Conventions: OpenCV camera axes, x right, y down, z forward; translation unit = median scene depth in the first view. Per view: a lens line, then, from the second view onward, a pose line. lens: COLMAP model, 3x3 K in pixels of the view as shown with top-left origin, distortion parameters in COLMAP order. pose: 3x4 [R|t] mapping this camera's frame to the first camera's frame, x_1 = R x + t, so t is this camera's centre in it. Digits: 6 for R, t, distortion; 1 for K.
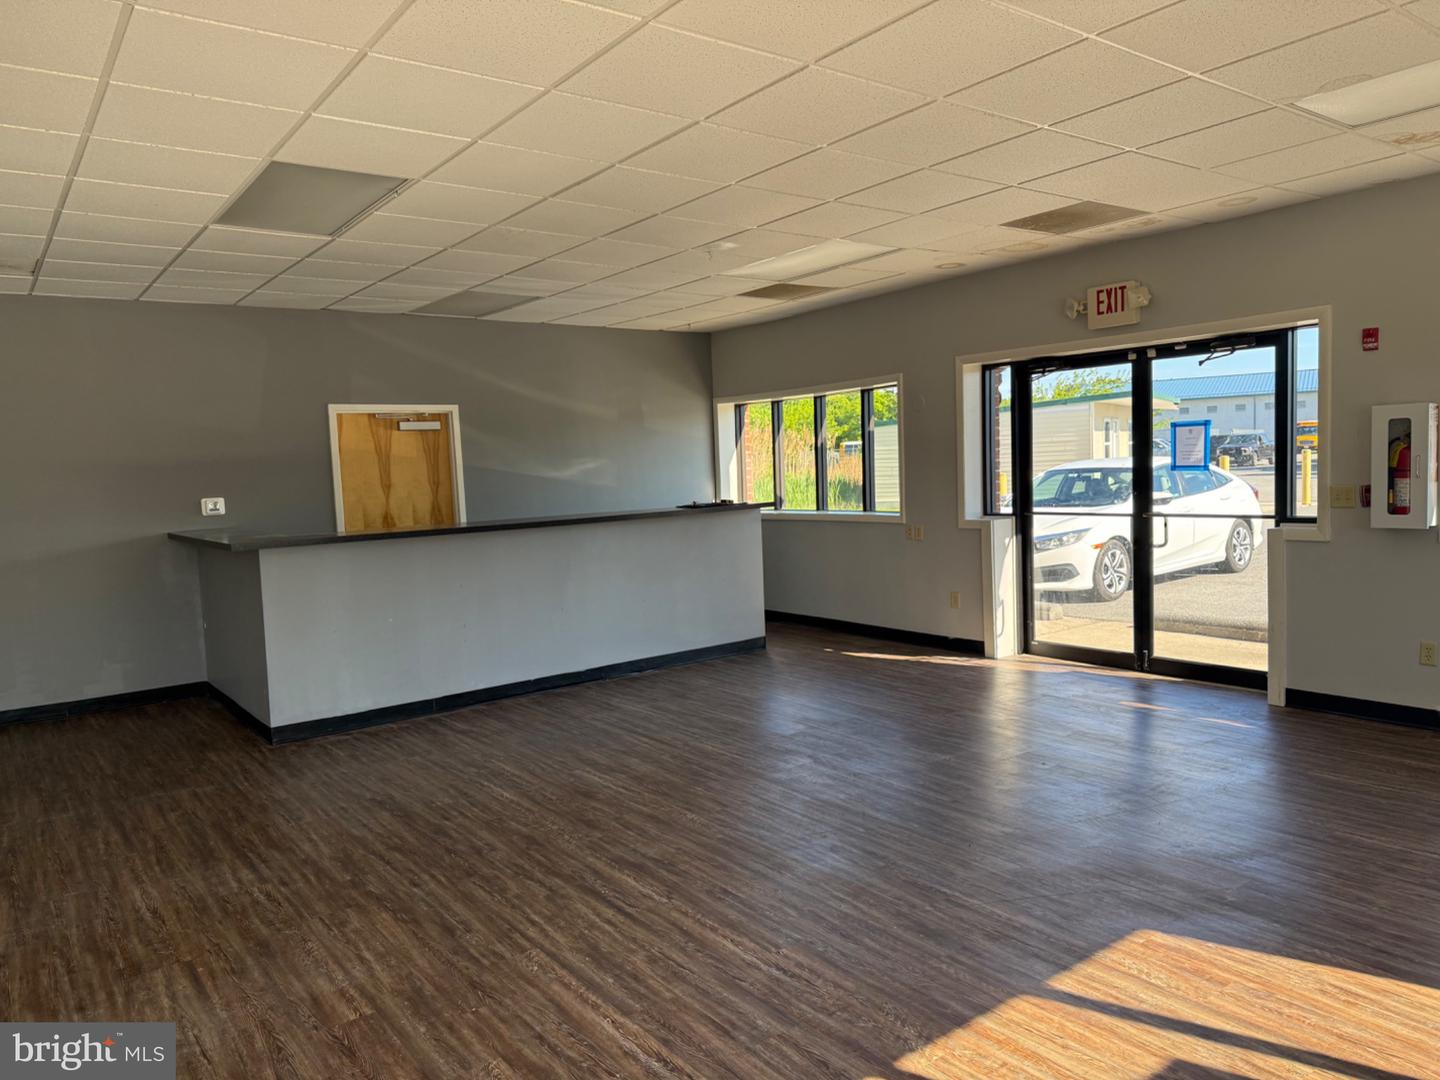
lens RADIAL K [[995.4, 0, 714.9], [0, 995.4, 571.6], [0, 0, 1]] dist [0.057308, -0.067783]
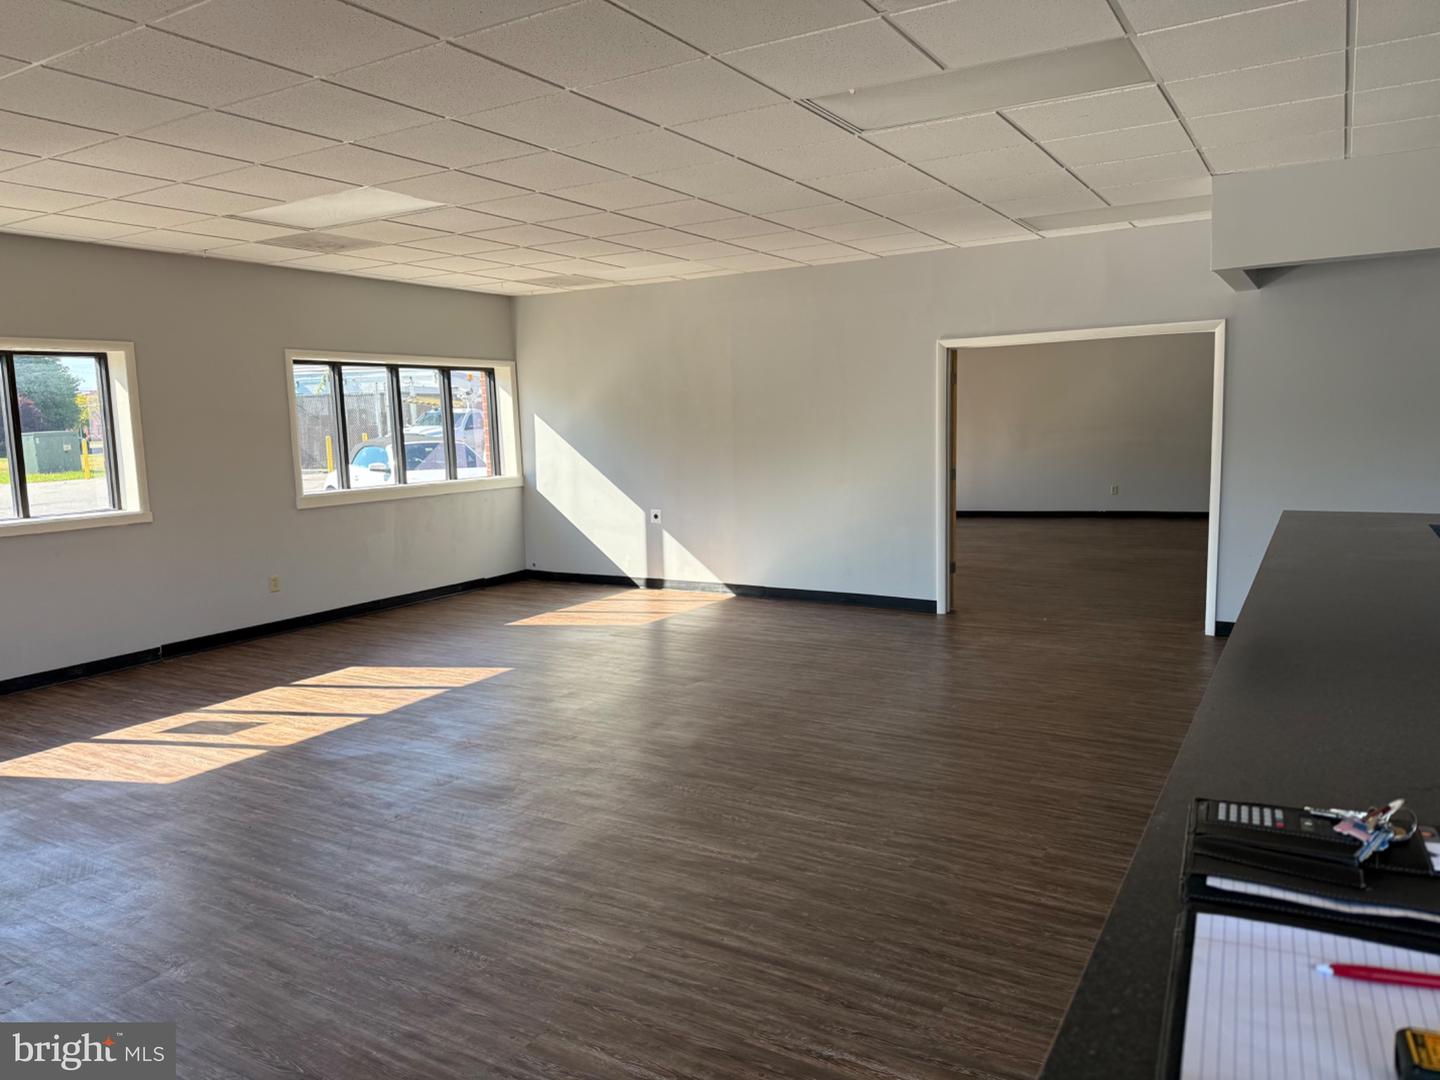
lens RADIAL K [[995.4, 0, 723.2], [0, 995.4, 543.2], [0, 0, 1]] dist [0.057308, -0.067783]
pose [[-0.919249, 0.114638, -0.376615, 0.146374], [0.023247, 0.970801, 0.238759, -0.219722], [0.392989, 0.210723, -0.895073, 1.838727]]
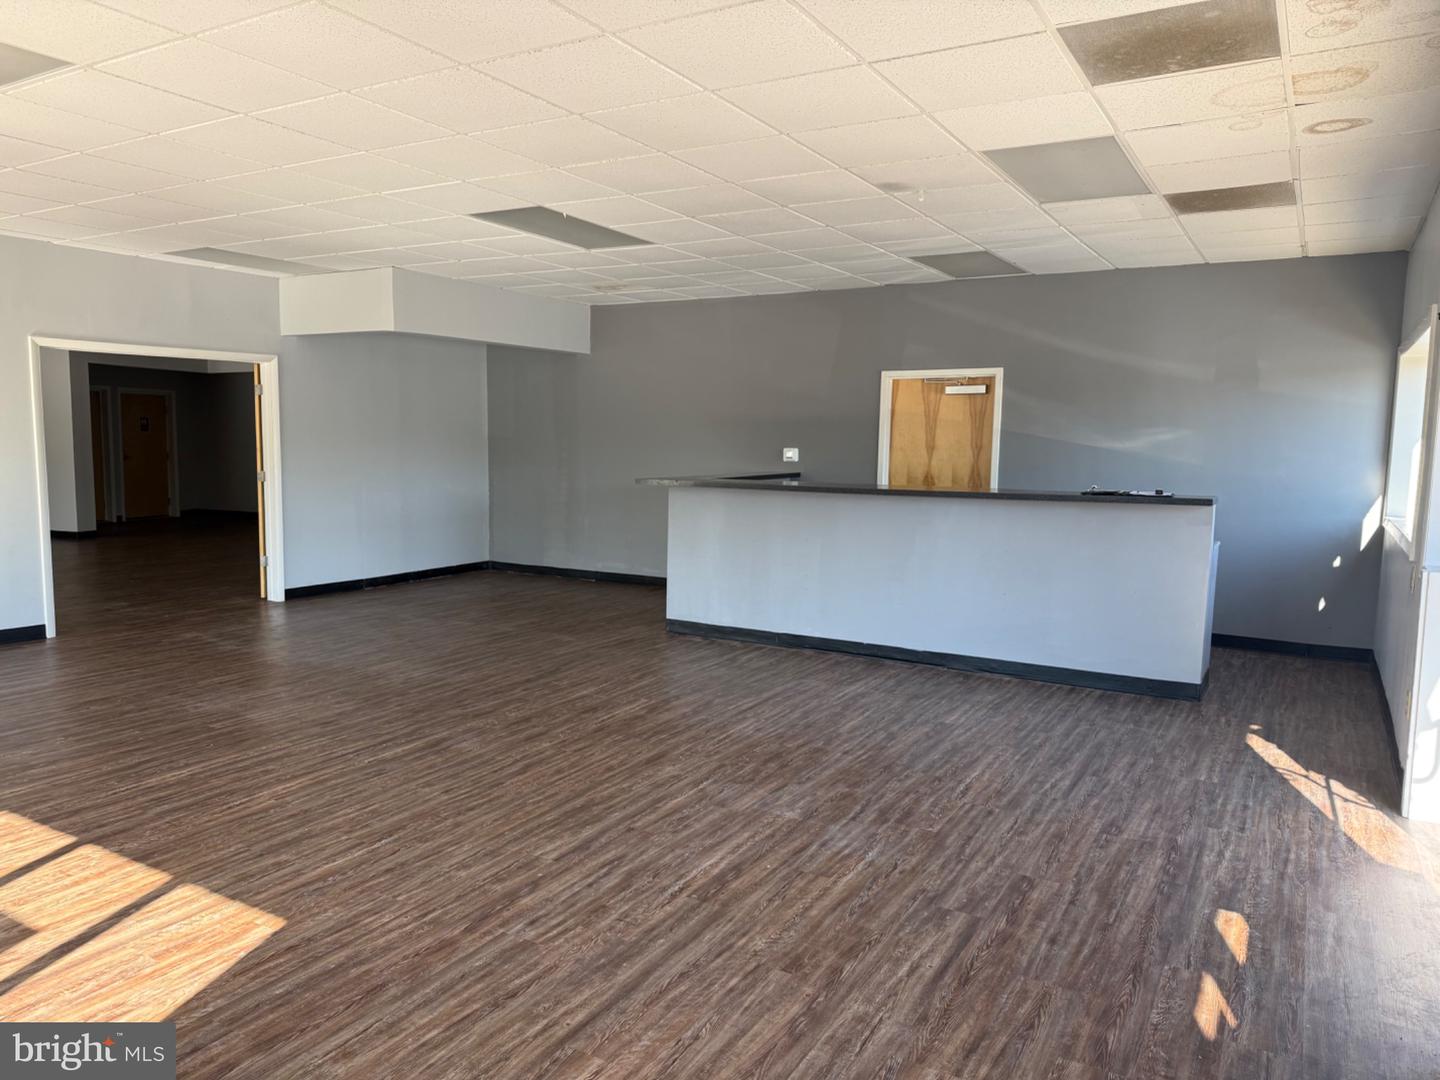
lens RADIAL K [[995.4, 0, 713.1], [0, 995.4, 535.3], [0, 0, 1]] dist [0.057308, -0.067783]
pose [[0.390964, 0.137853, -0.910024, 1.036275], [-0.129657, 0.987110, 0.093827, -0.116494], [0.911228, 0.081308, 0.403798, 0.695080]]
